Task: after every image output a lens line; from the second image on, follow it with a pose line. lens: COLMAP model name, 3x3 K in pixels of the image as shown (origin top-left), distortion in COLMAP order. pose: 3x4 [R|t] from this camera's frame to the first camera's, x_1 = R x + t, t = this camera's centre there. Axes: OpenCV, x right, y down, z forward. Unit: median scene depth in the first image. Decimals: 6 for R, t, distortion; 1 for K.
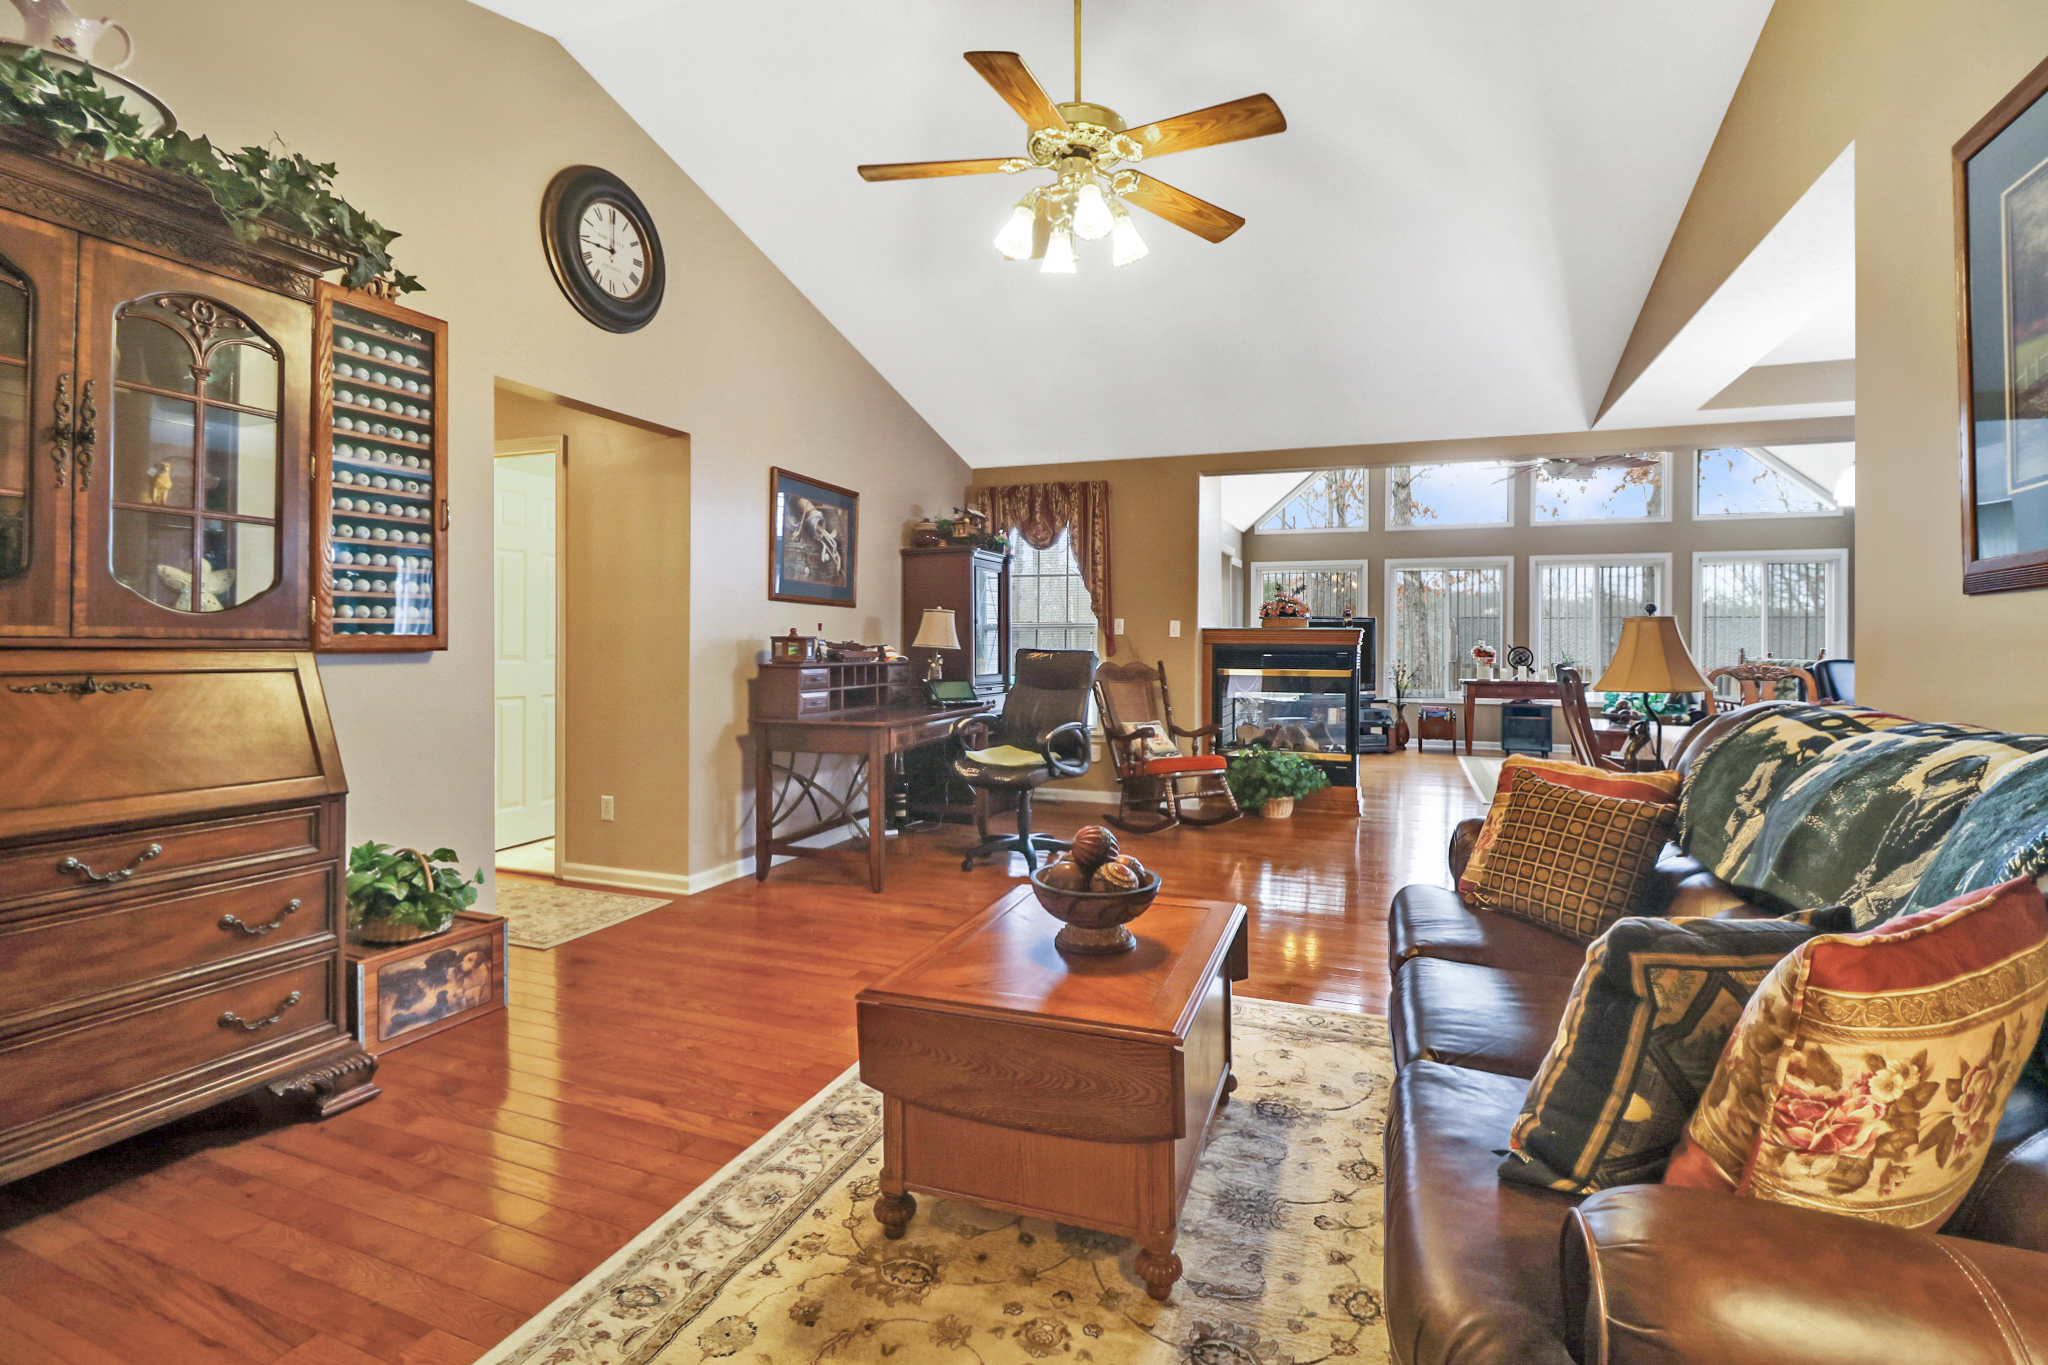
lens RADIAL K [[952.2, 0, 1023.4], [0, 952.2, 635.2], [0, 0, 1]] dist [-0.012771, -0.006179]
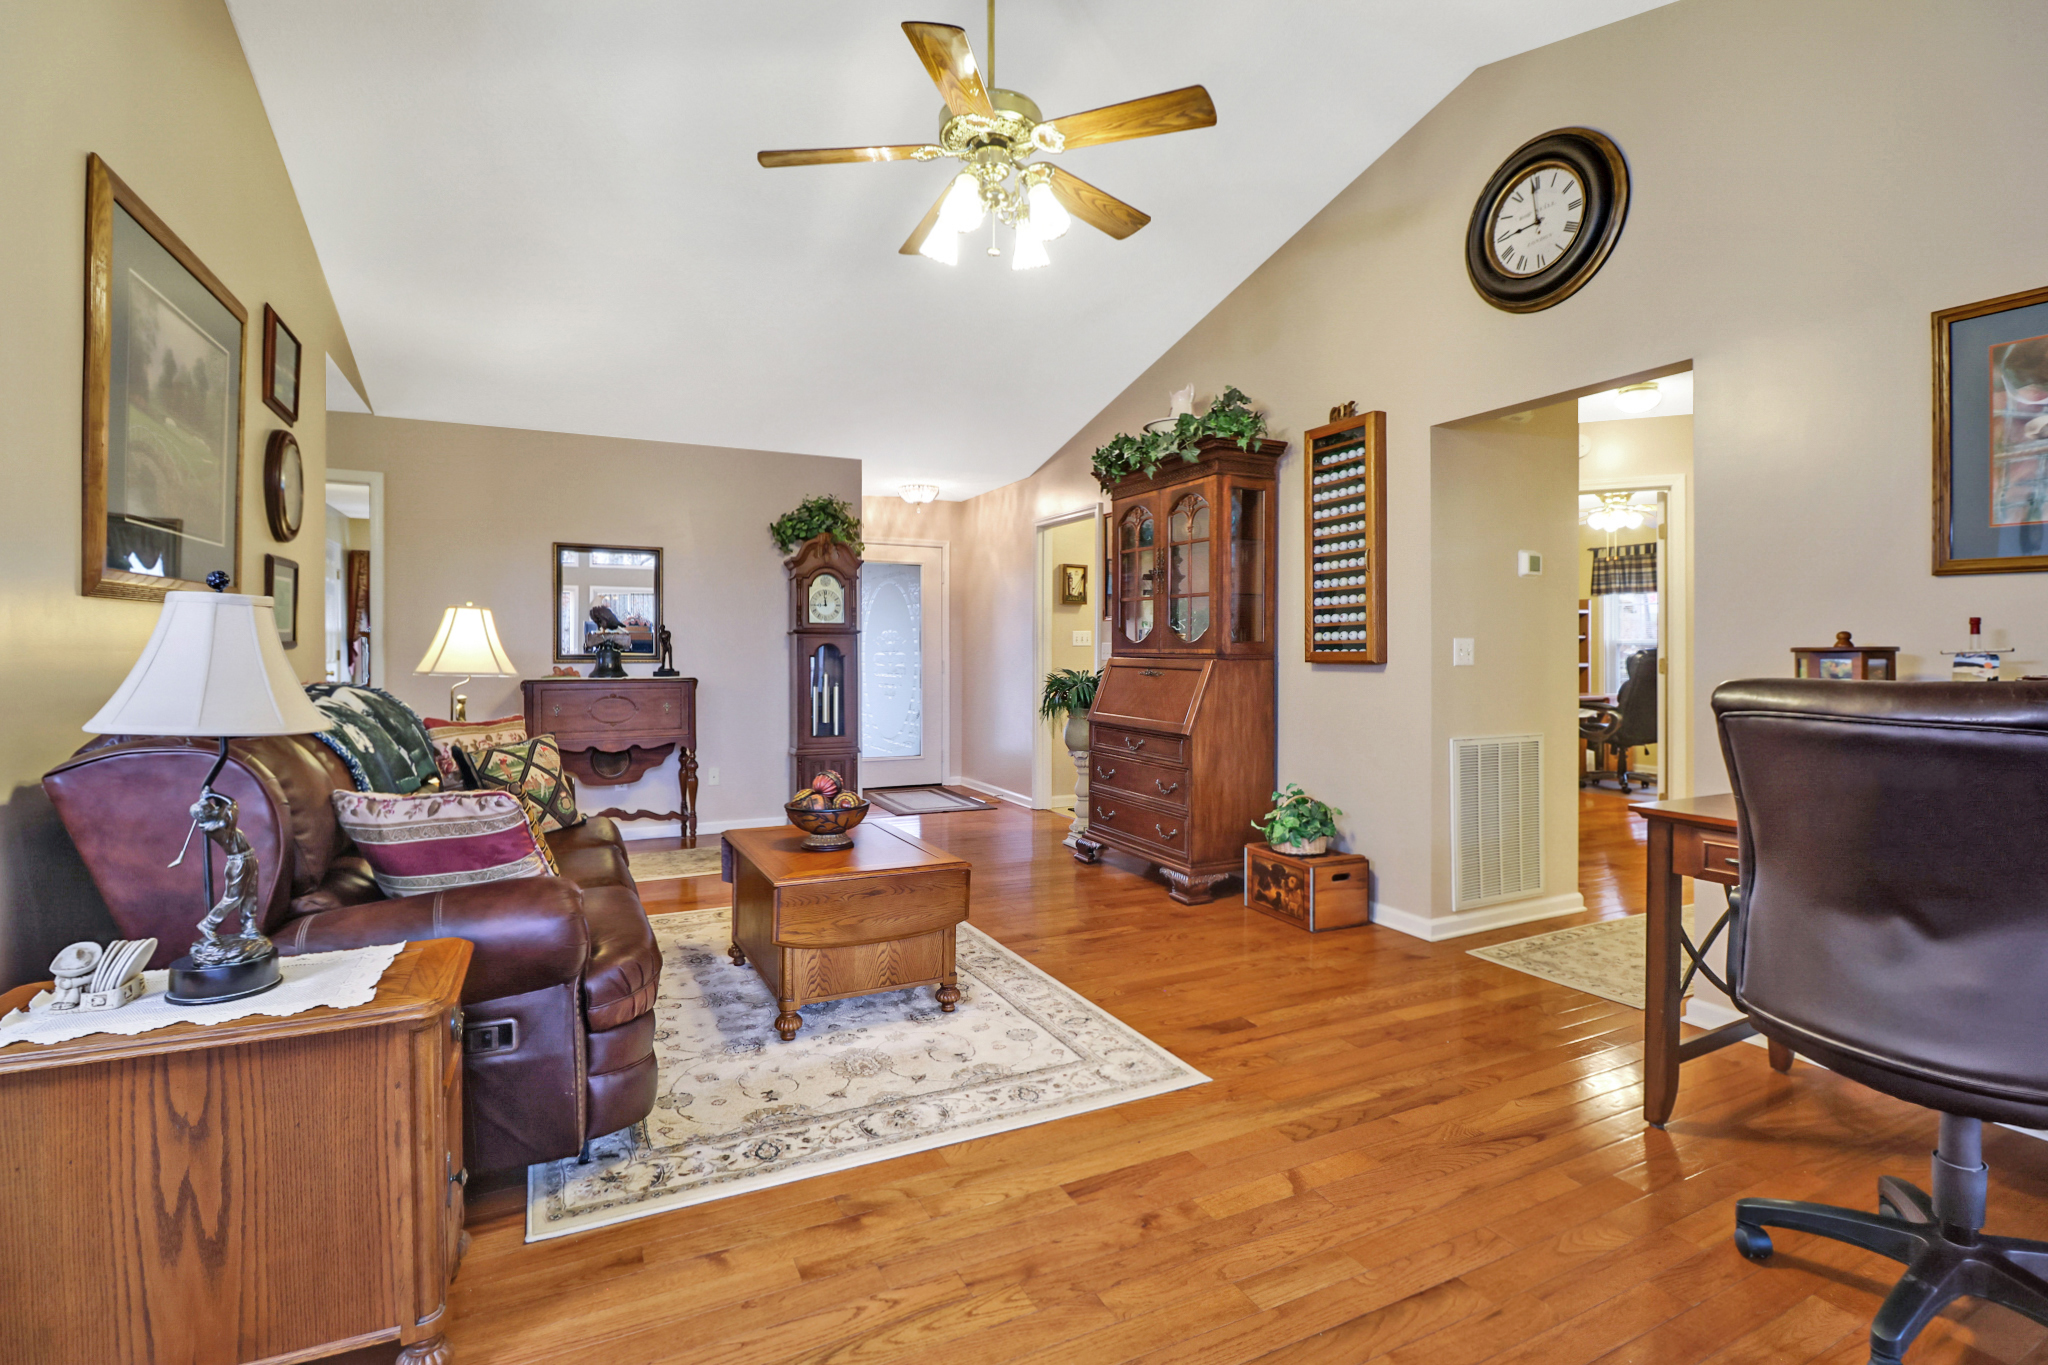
lens RADIAL K [[952.2, 0, 1044.1], [0, 952.2, 658.8], [0, 0, 1]] dist [-0.012771, -0.006179]
pose [[-0.664056, -0.003119, -0.747676, 0.529543], [0.002664, 0.999975, -0.006537, 0.012422], [0.747678, -0.006333, -0.664031, 1.209485]]
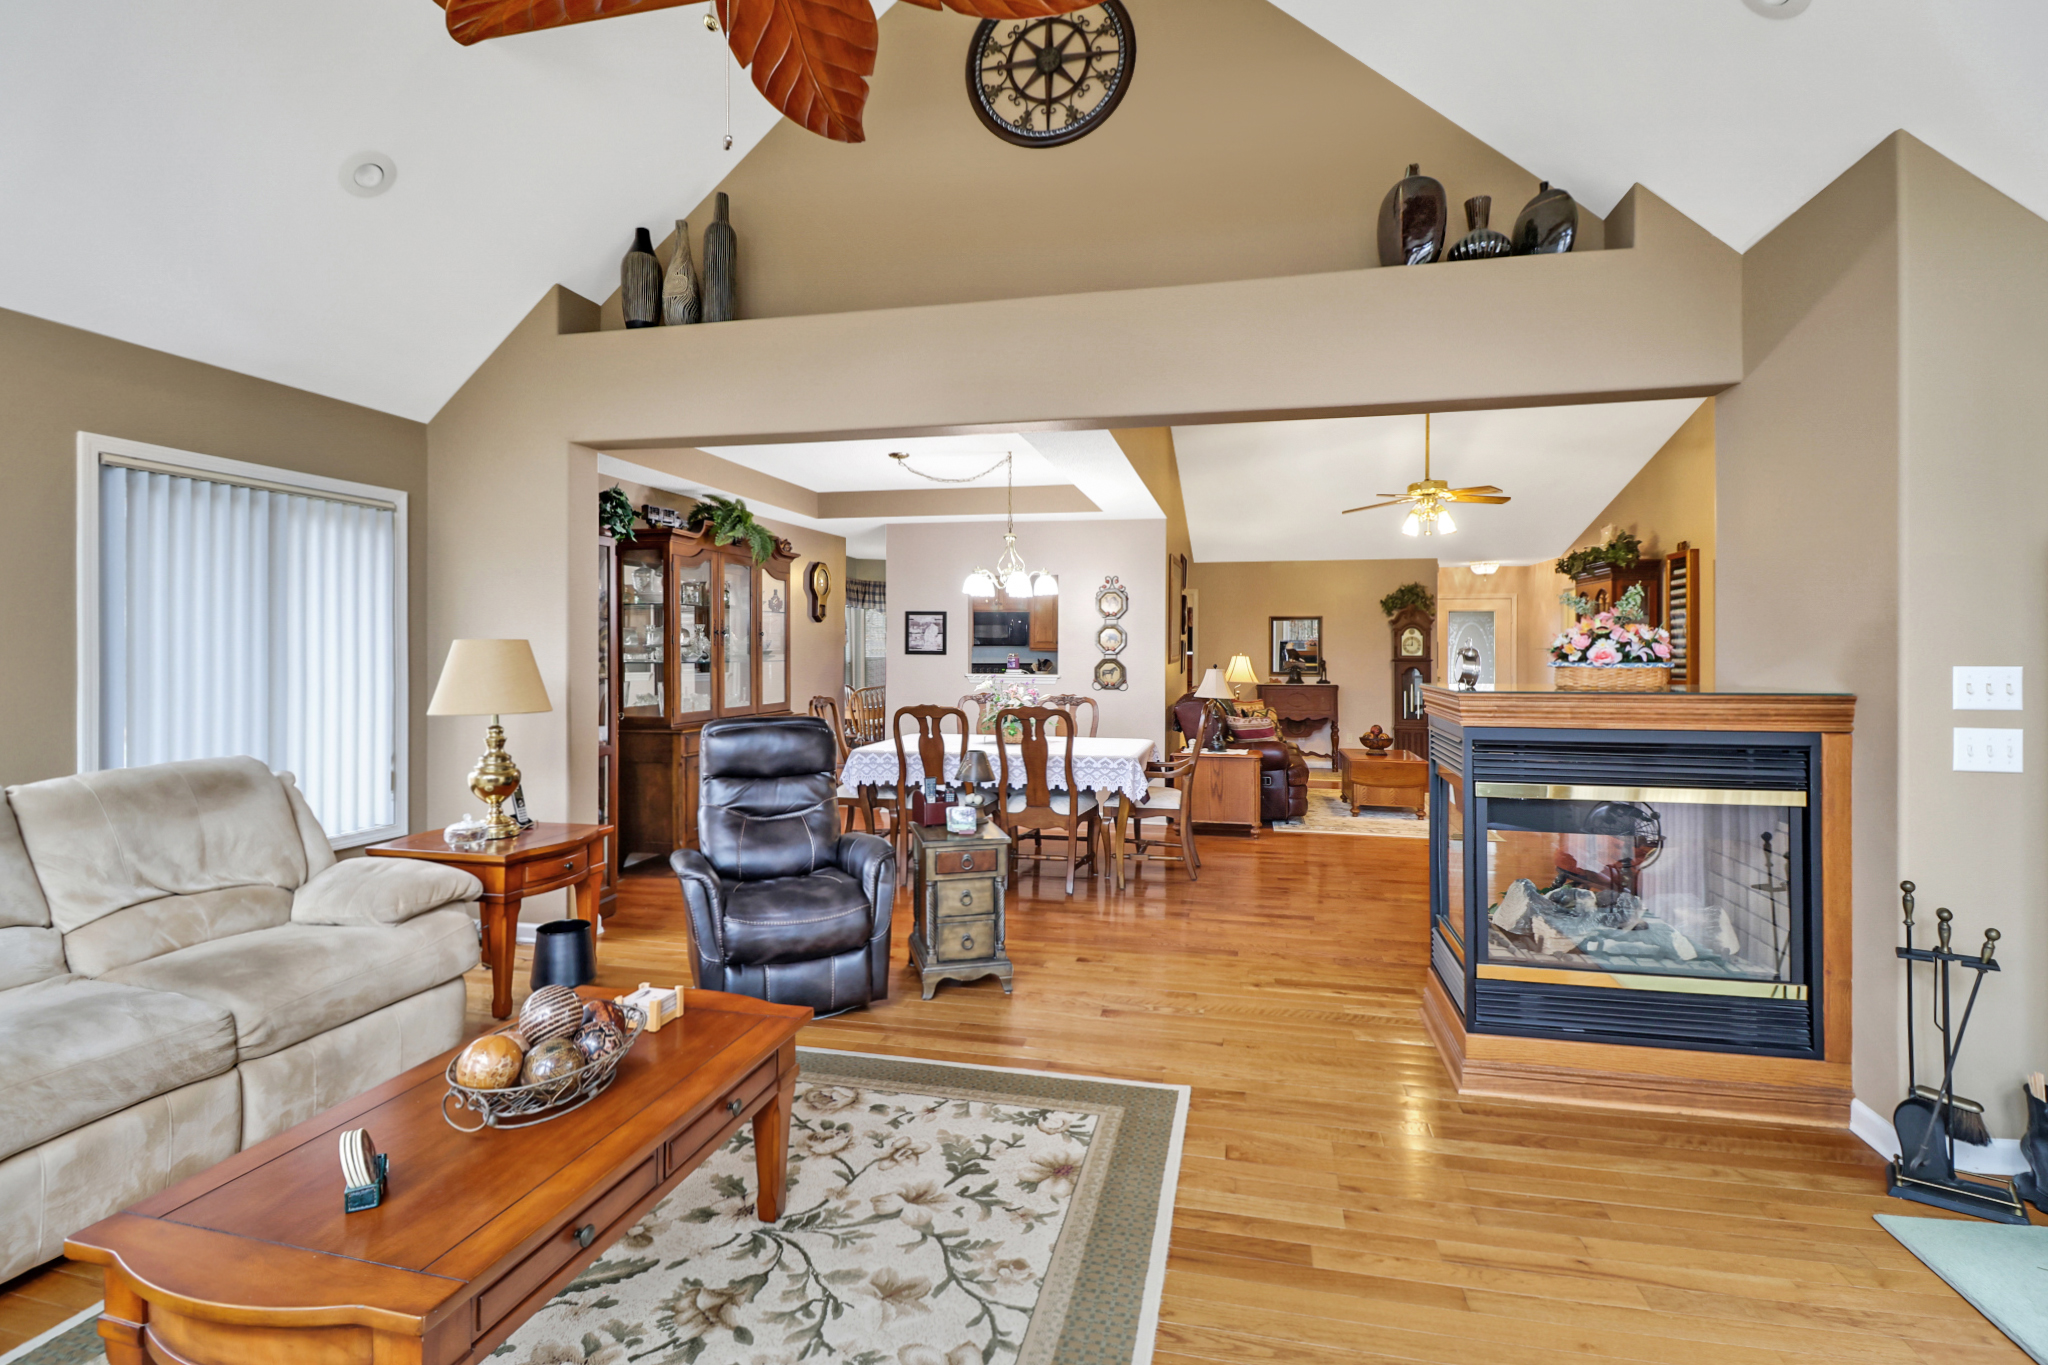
lens RADIAL K [[952.2, 0, 1008.9], [0, 952.2, 661.3], [0, 0, 1]] dist [-0.012771, -0.006179]
pose [[-0.992437, -0.007541, -0.122523, 1.104933], [-0.007369, 0.999971, -0.001860, -0.026431], [0.122534, -0.000943, -0.992464, 2.509651]]
